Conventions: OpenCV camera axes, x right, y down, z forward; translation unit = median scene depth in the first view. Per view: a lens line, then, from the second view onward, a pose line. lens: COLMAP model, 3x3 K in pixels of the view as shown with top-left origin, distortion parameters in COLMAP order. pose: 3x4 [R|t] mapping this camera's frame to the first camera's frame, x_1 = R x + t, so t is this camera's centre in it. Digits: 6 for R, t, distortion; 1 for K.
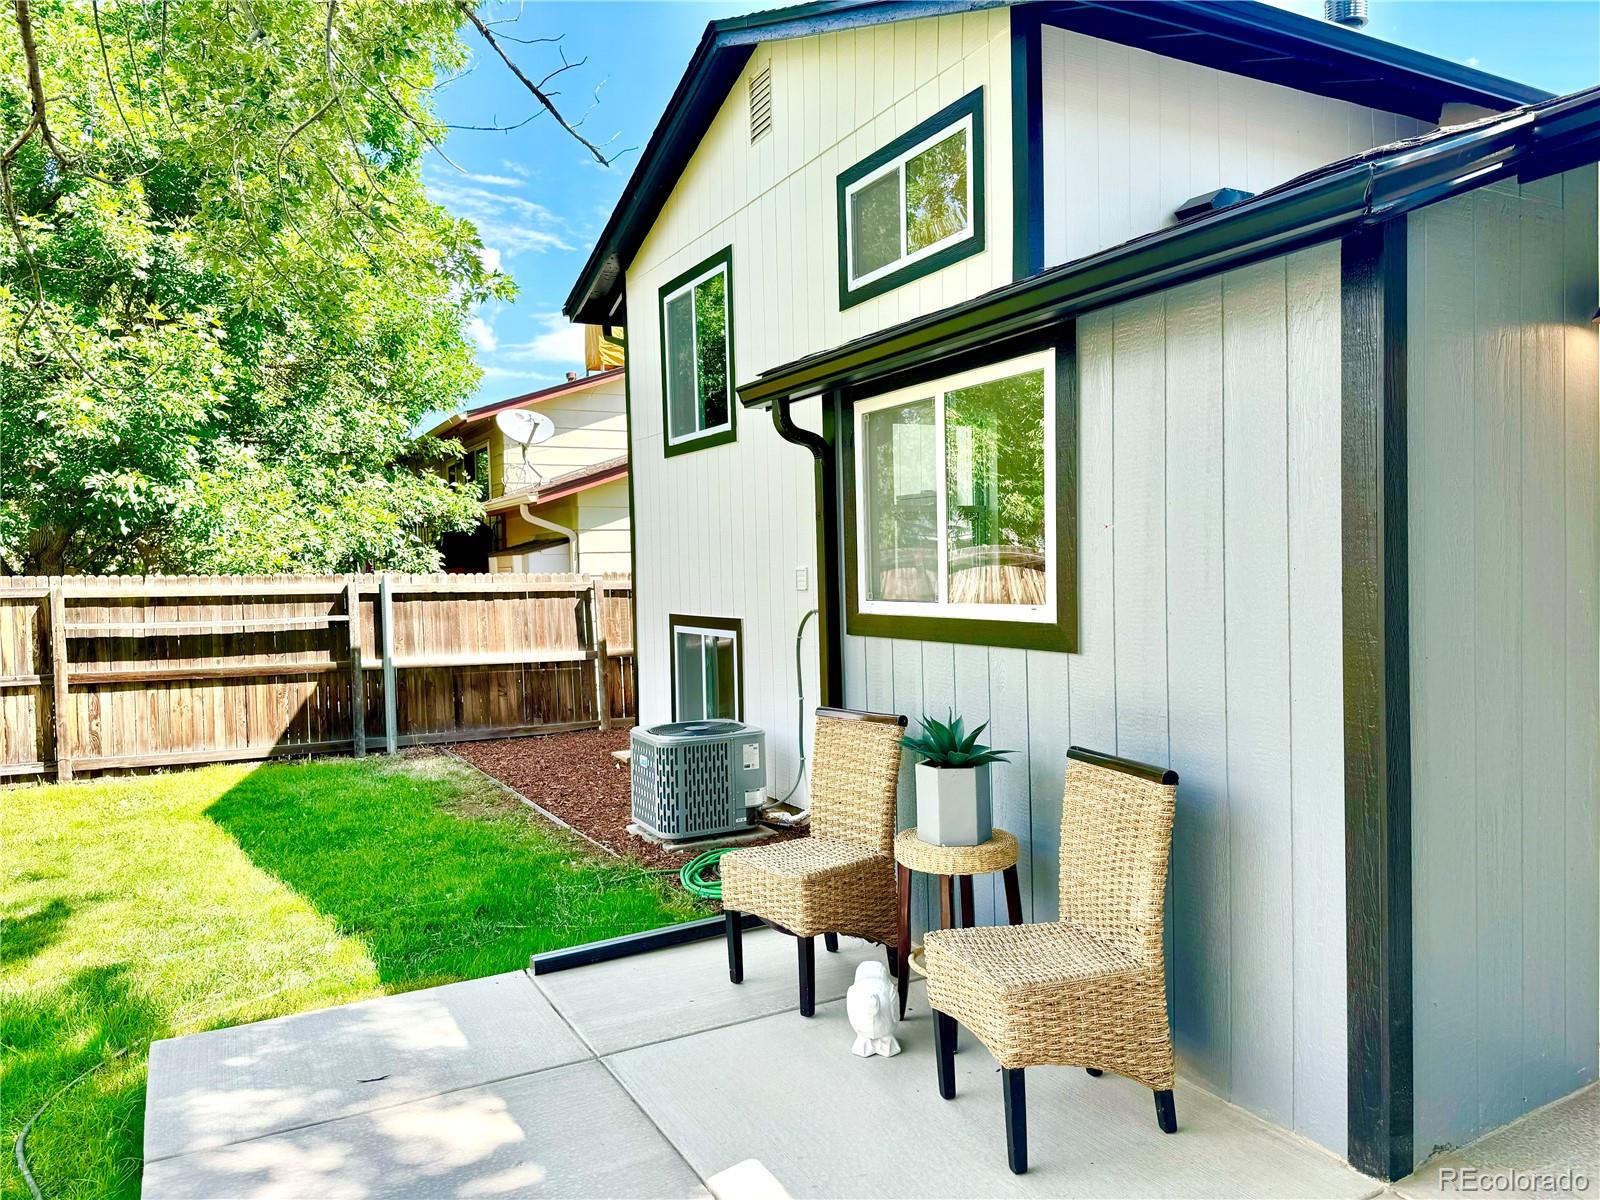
lens RADIAL K [[1110.5, 0, 806.3], [0, 1110.5, 601.9], [0, 0, 1]] dist [0.045673, -0.048435]
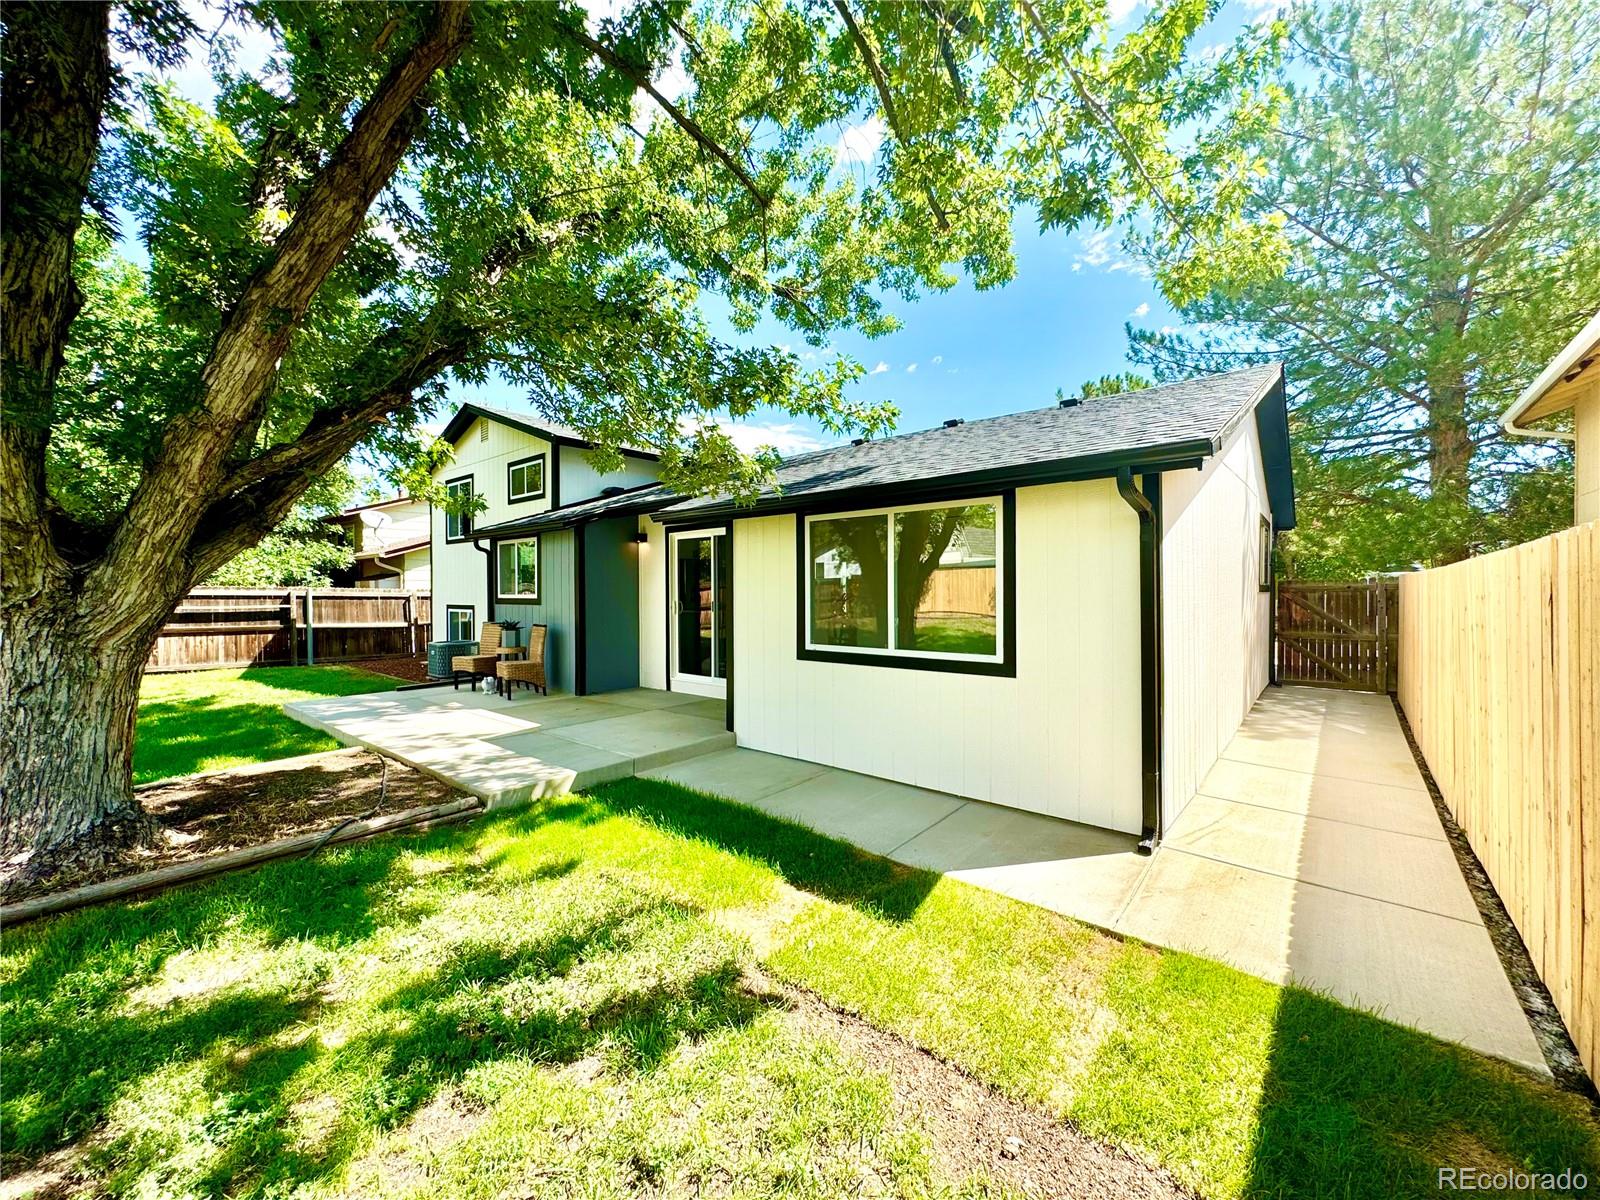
lens RADIAL K [[637.0, 0, 794.6], [0, 637.0, 591.0], [0, 0, 1]] dist [-0.002113, 0.000476]
pose [[0.935602, 0.018720, 0.352559, 0.097850], [-0.005677, 0.999262, -0.037993, 0.027237], [-0.353010, 0.033545, 0.935018, -0.590239]]
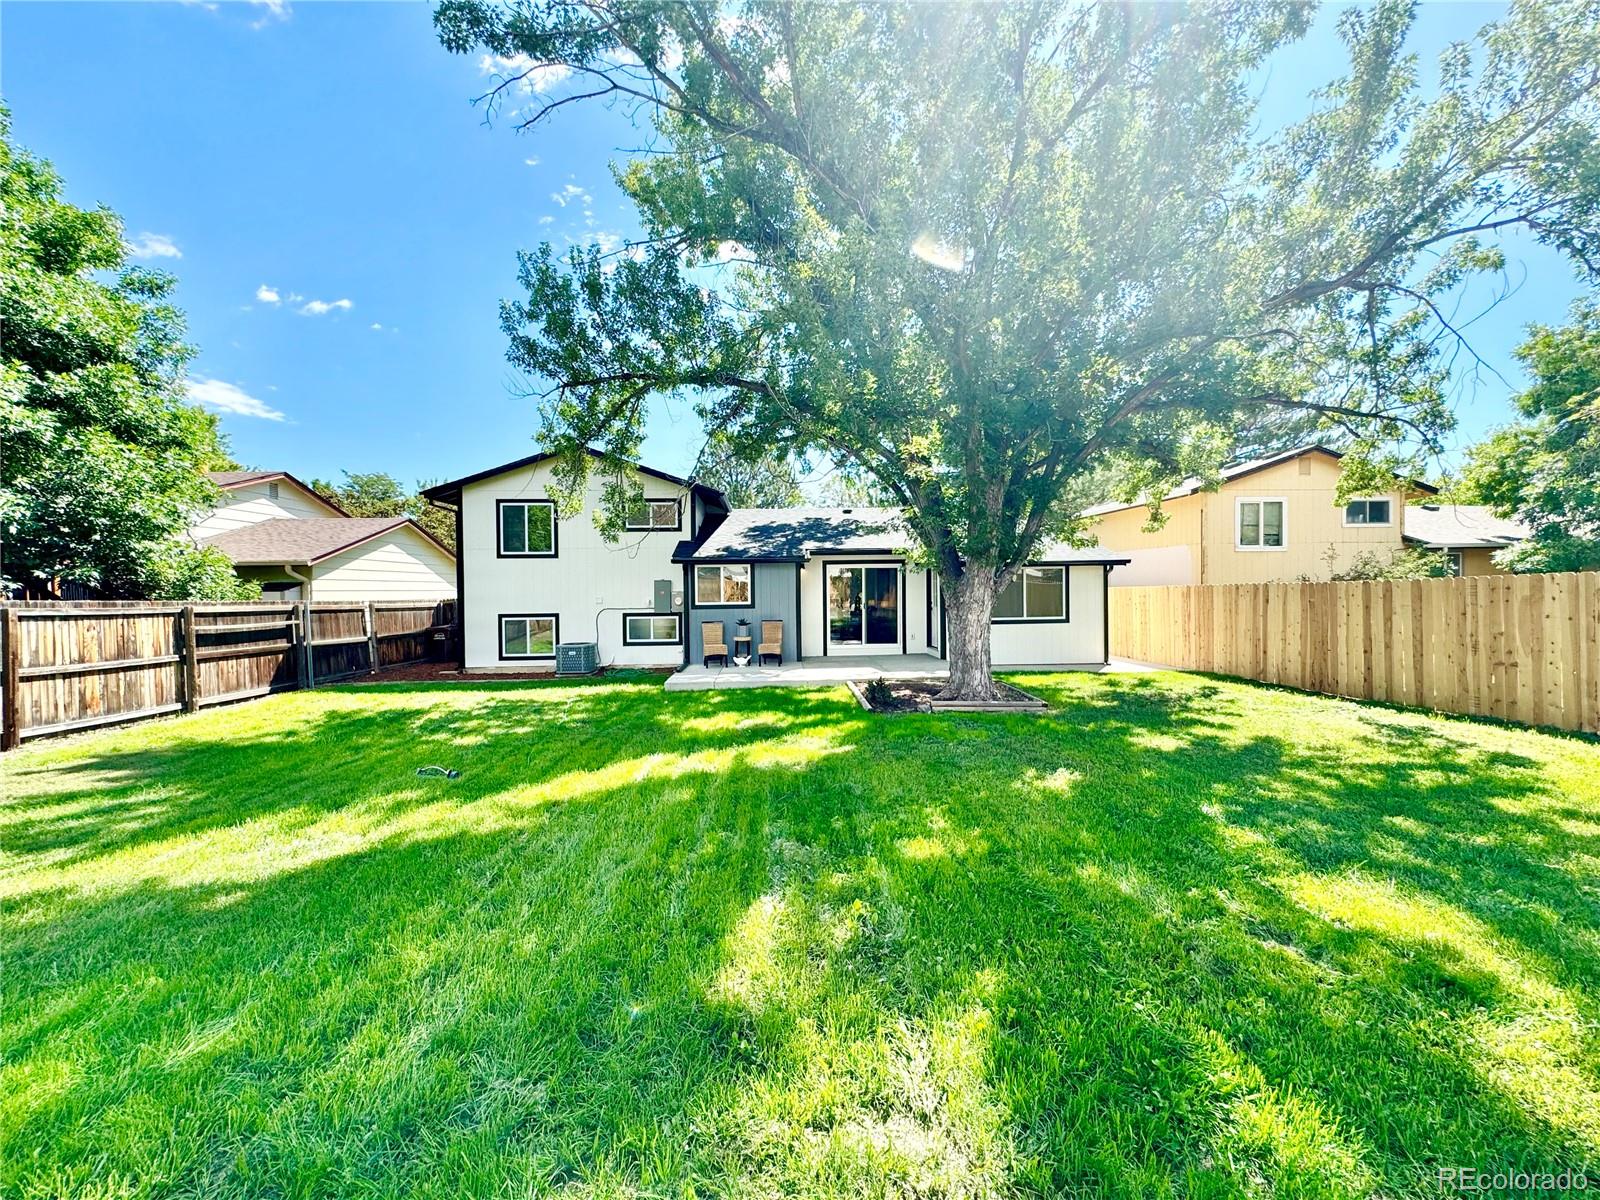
lens RADIAL K [[637.0, 0, 799.9], [0, 637.0, 589.0], [0, 0, 1]] dist [-0.002113, 0.000476]
pose [[0.431018, 0.016716, 0.902189, -1.071798], [0.032644, 0.998885, -0.034103, 0.023608], [-0.901753, 0.044150, 0.429991, -0.322790]]
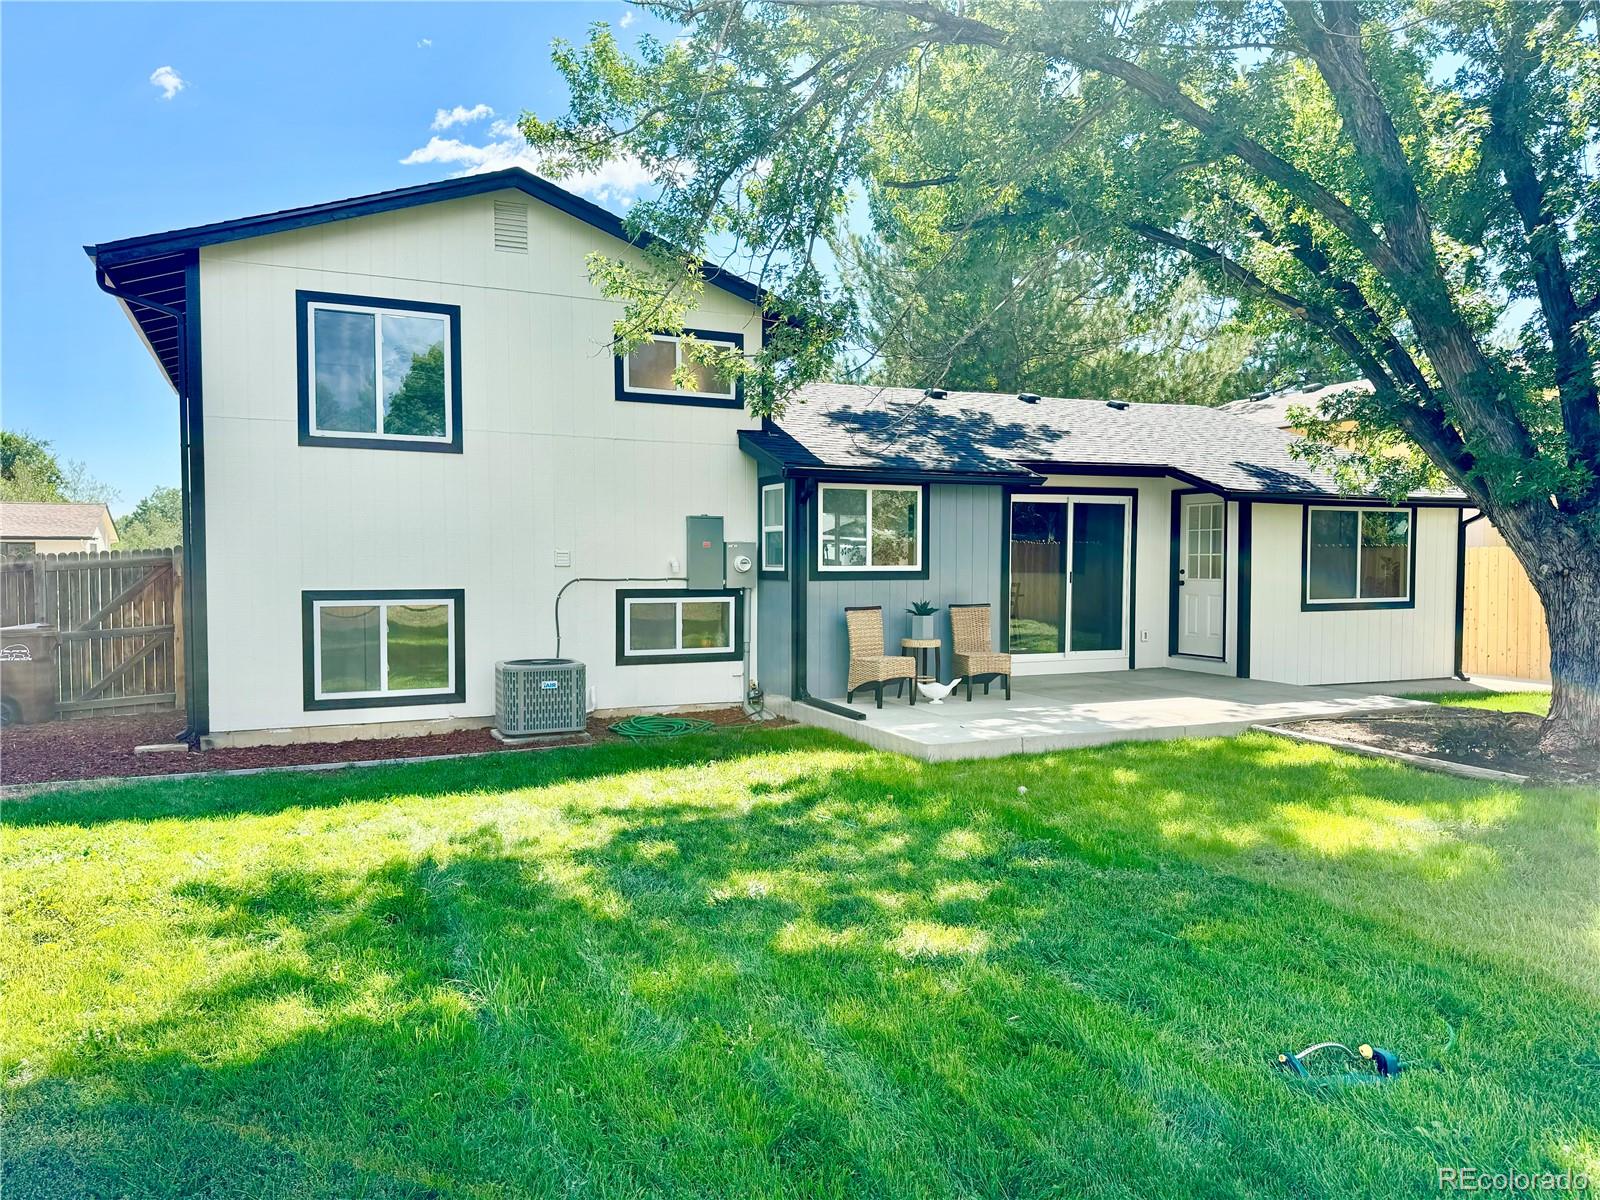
lens RADIAL K [[1110.5, 0, 799.9], [0, 1110.5, 601.0], [0, 0, 1]] dist [0.045673, -0.048435]
pose [[0.068246, -0.014009, 0.997570, -1.017403], [0.030691, 0.999458, 0.011935, 0.019573], [-0.997196, 0.029802, 0.068639, 0.382736]]
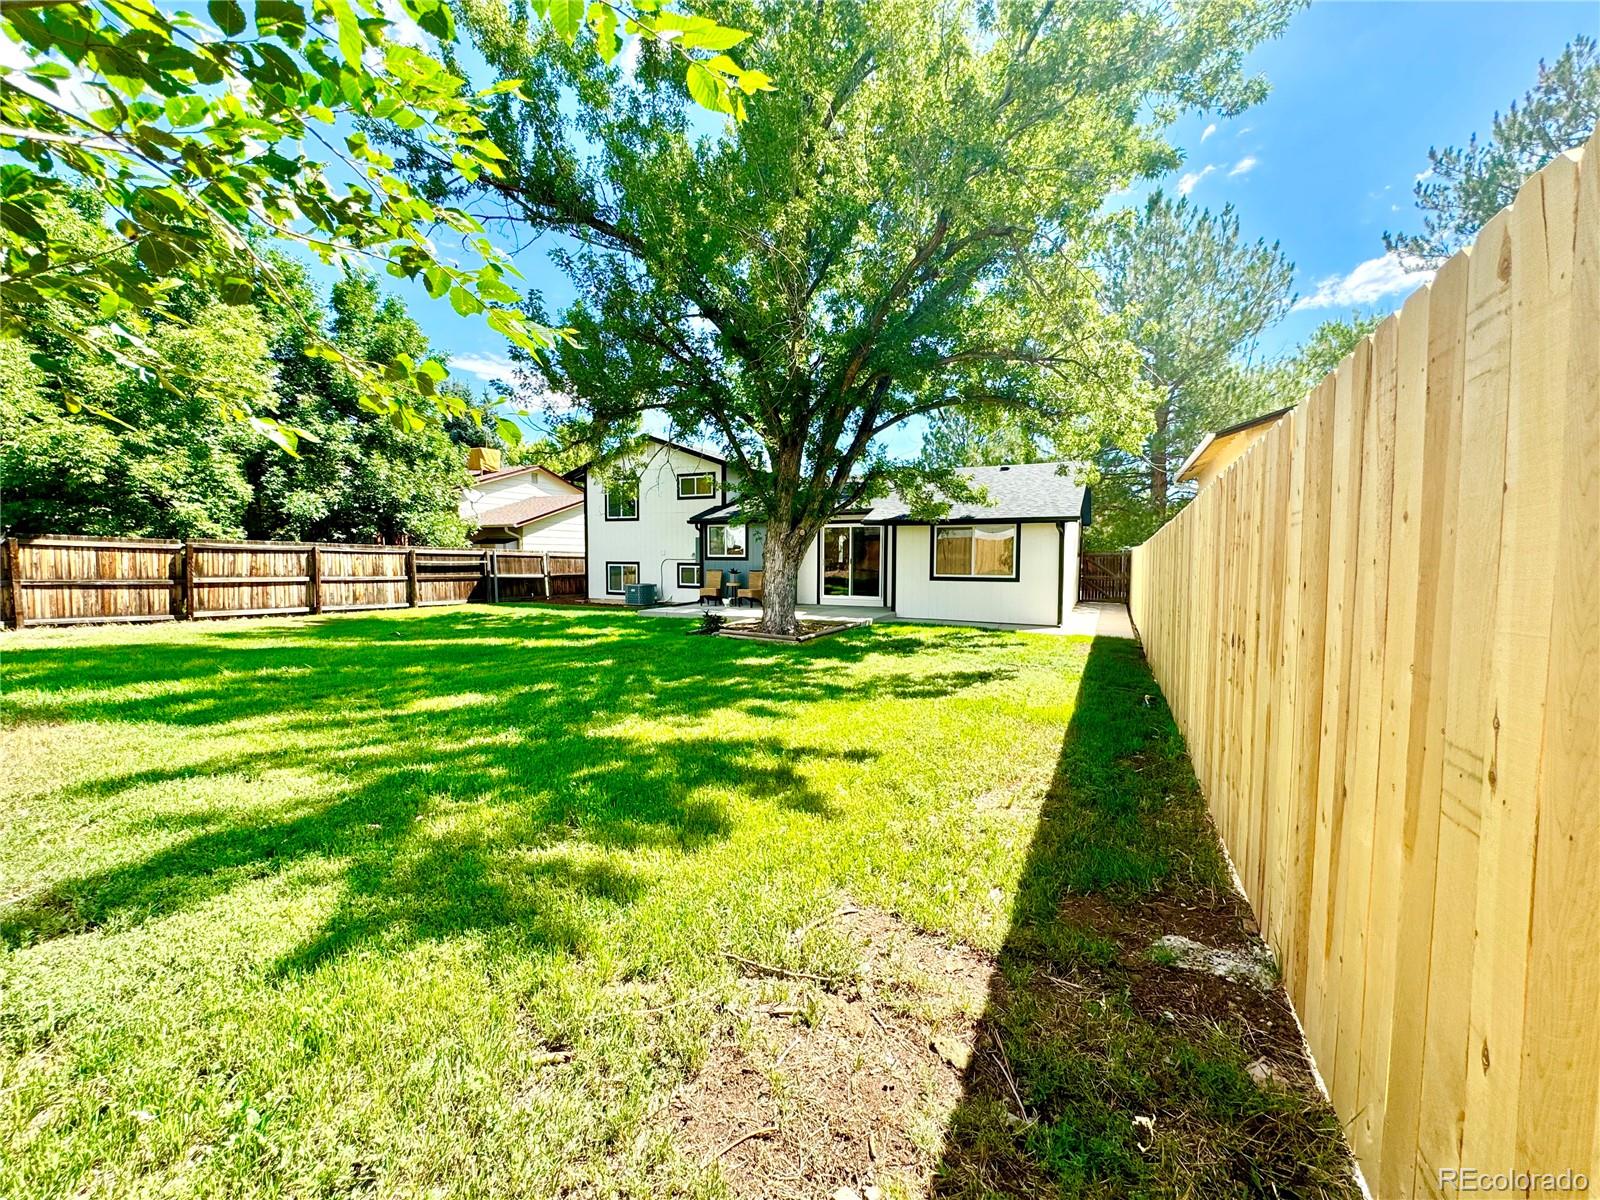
lens RADIAL K [[637.0, 0, 798.8], [0, 637.0, 593.0], [0, 0, 1]] dist [-0.002113, 0.000476]
pose [[0.816520, -0.007389, 0.577270, -0.748000], [-0.004373, 0.999810, 0.018983, 0.066558], [-0.577300, -0.018024, 0.816333, -1.060719]]
